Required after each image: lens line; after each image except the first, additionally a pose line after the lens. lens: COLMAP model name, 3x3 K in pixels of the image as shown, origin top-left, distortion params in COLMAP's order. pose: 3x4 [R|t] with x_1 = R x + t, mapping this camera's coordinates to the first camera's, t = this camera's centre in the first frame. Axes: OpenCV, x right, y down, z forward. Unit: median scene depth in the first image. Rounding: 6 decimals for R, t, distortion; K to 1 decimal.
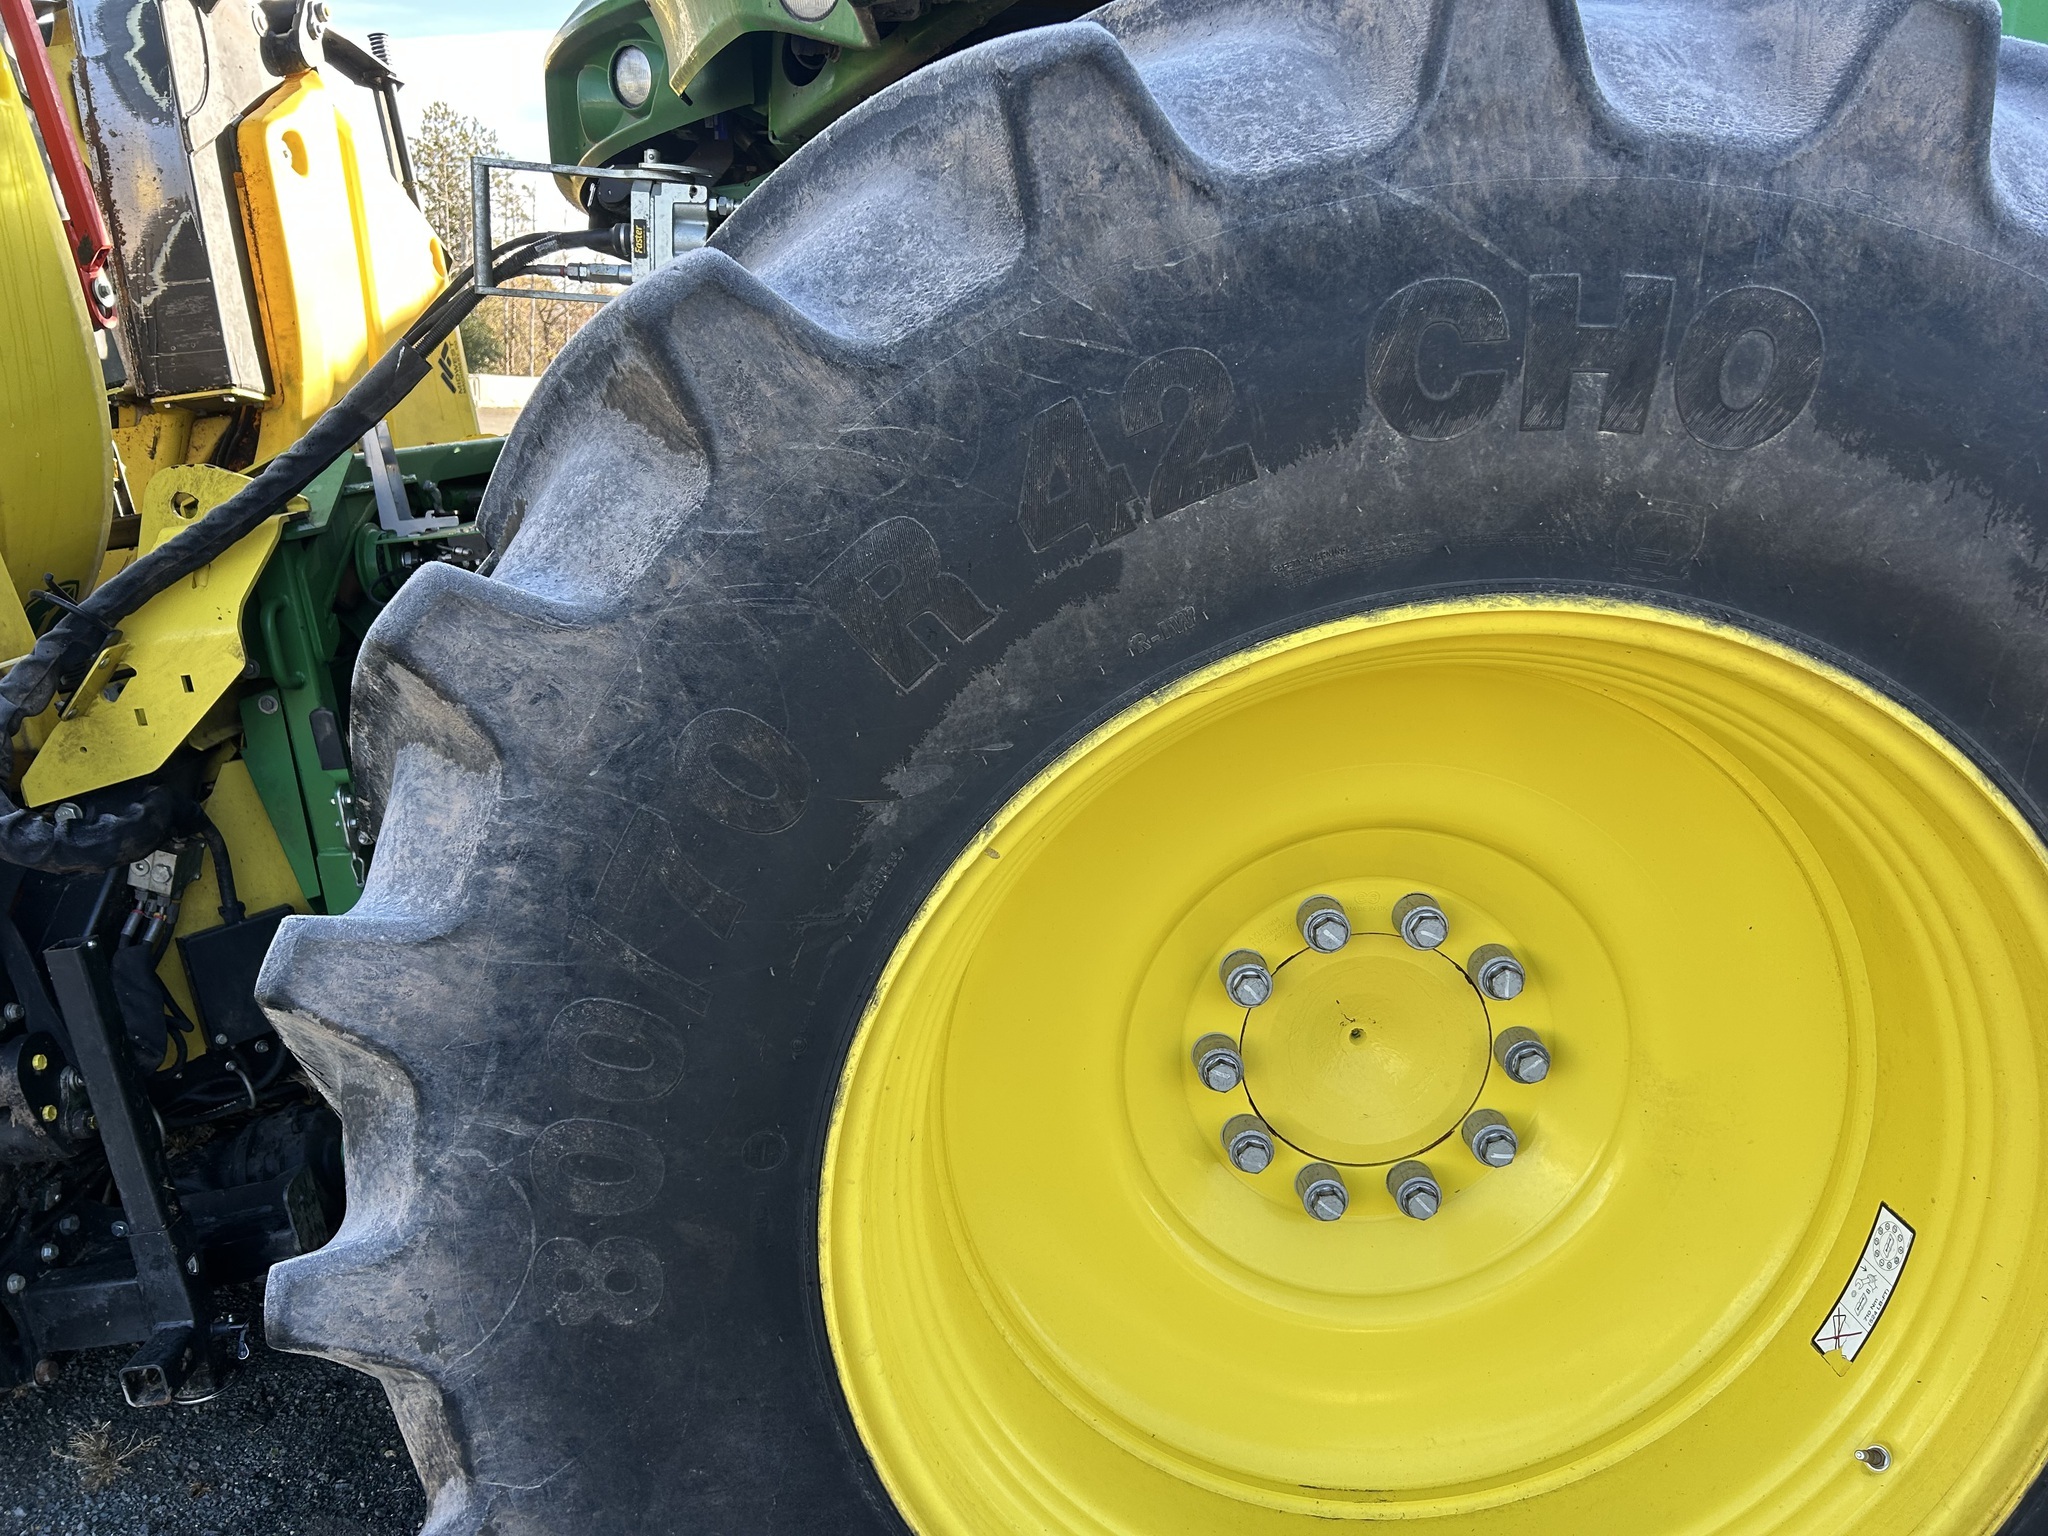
lens RADIAL K [[1536.3, 0, 1024.0], [0, 1536.3, 768.0], [0, 0, 1]] dist [0.083385, -0.110878]
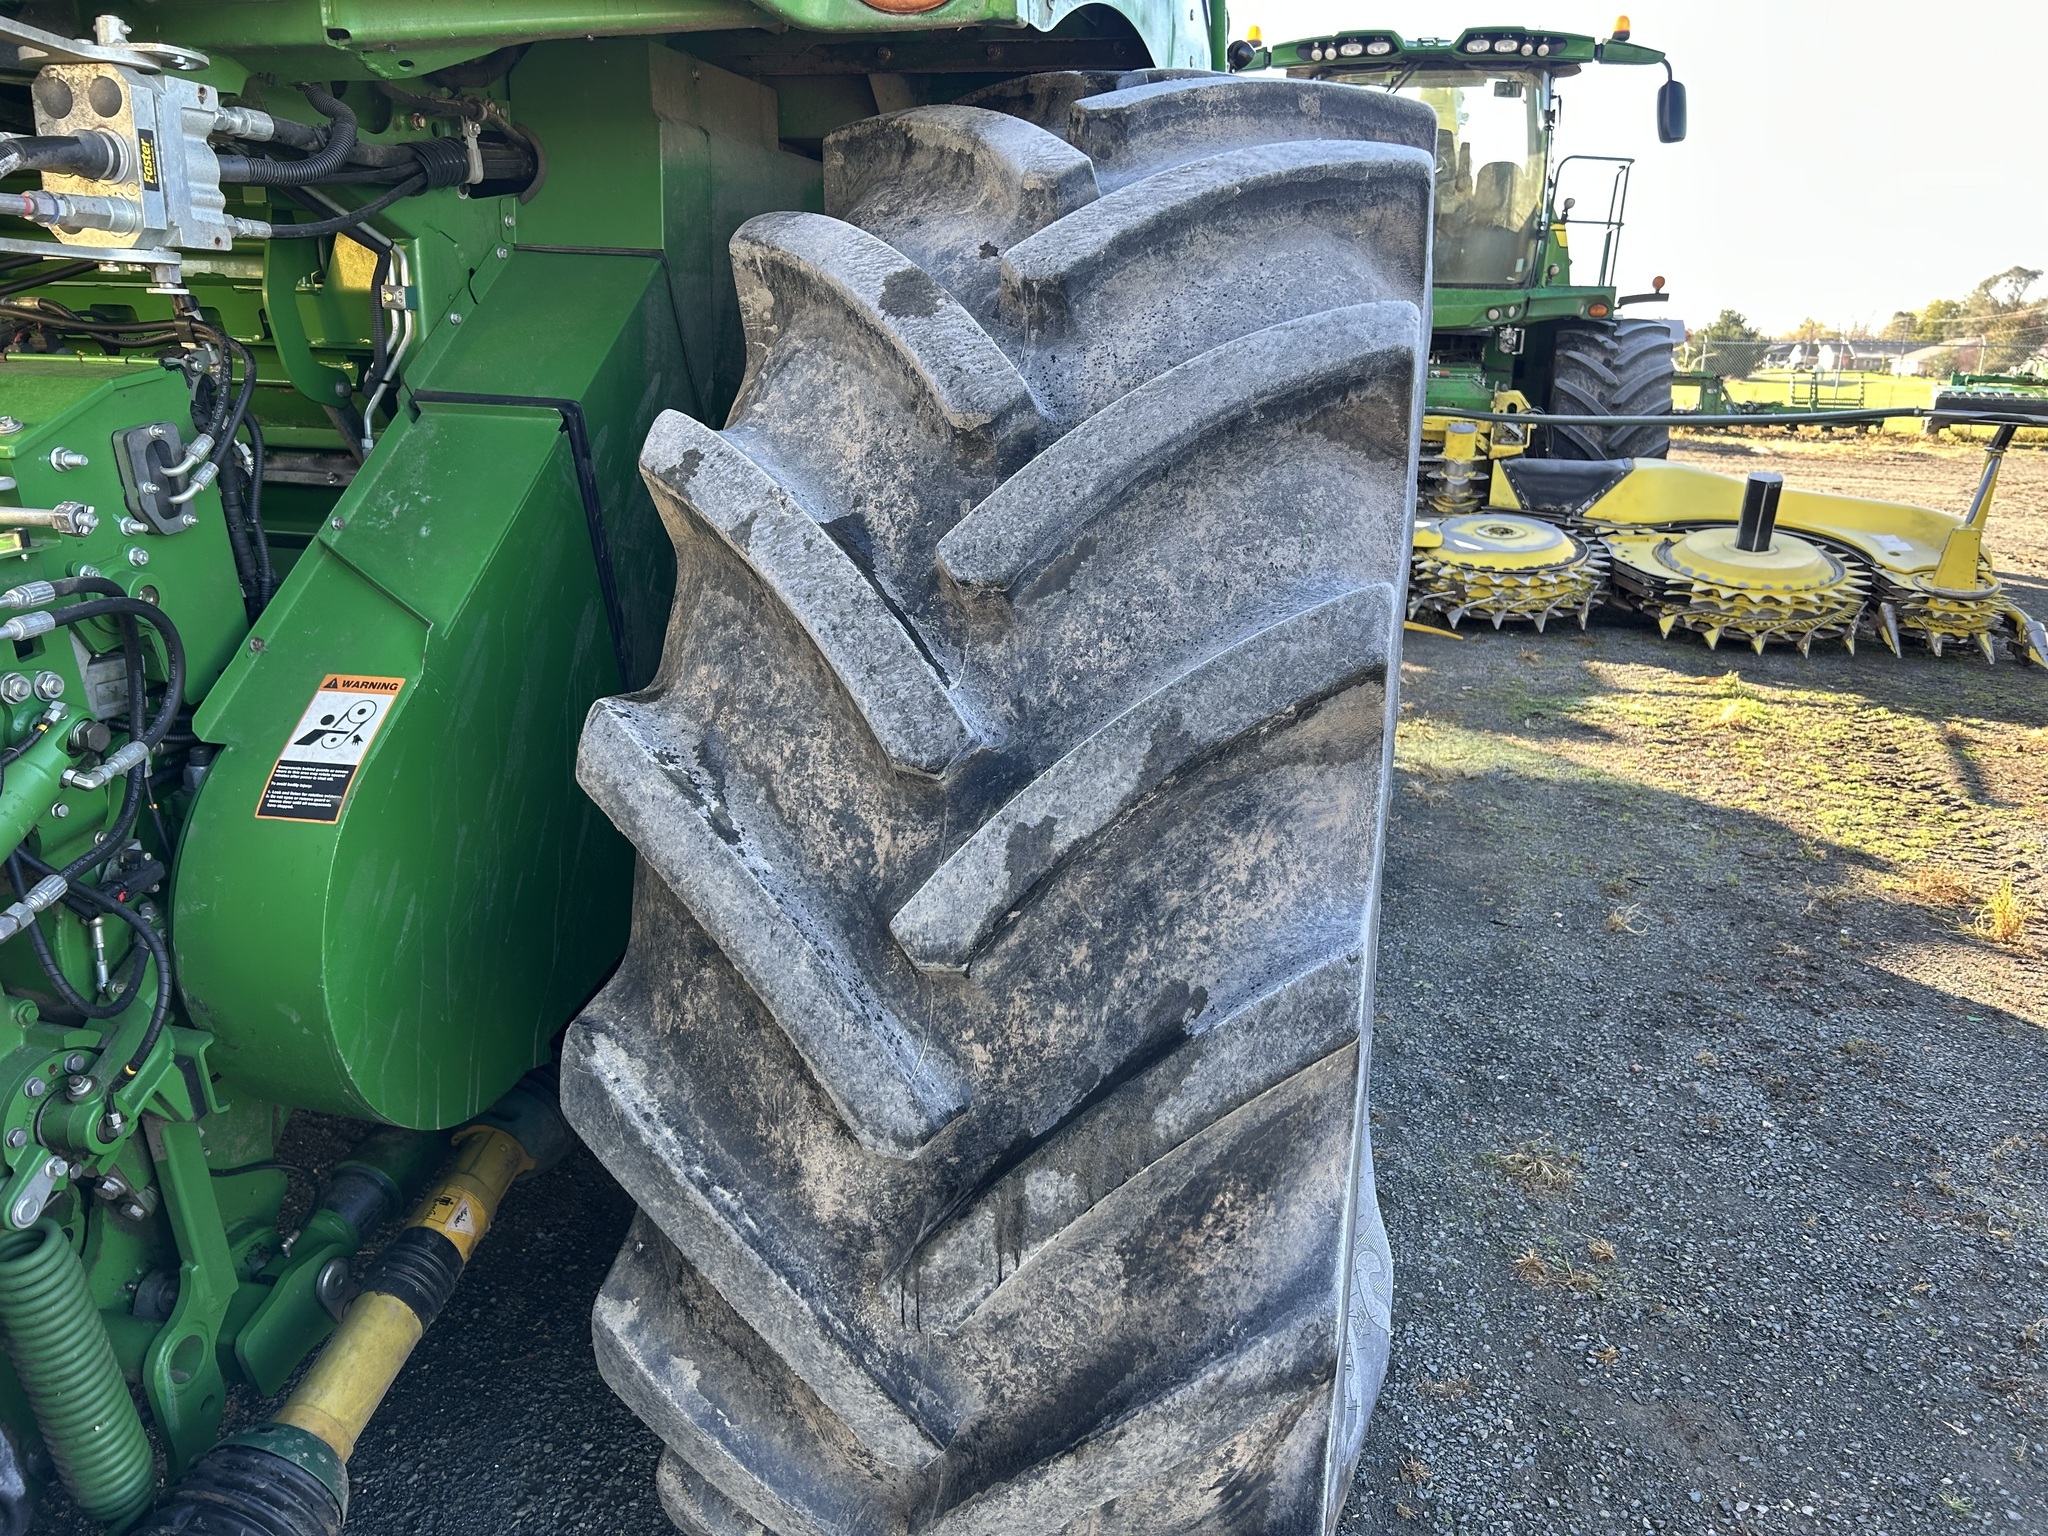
lens RADIAL K [[1536.3, 0, 1024.0], [0, 1536.3, 768.0], [0, 0, 1]] dist [0.083385, -0.110878]
pose [[0.246934, -0.299290, 0.921656, -1.057603], [0.215887, 0.944197, 0.248769, -0.236586], [-0.944678, 0.137544, 0.297767, 0.638705]]
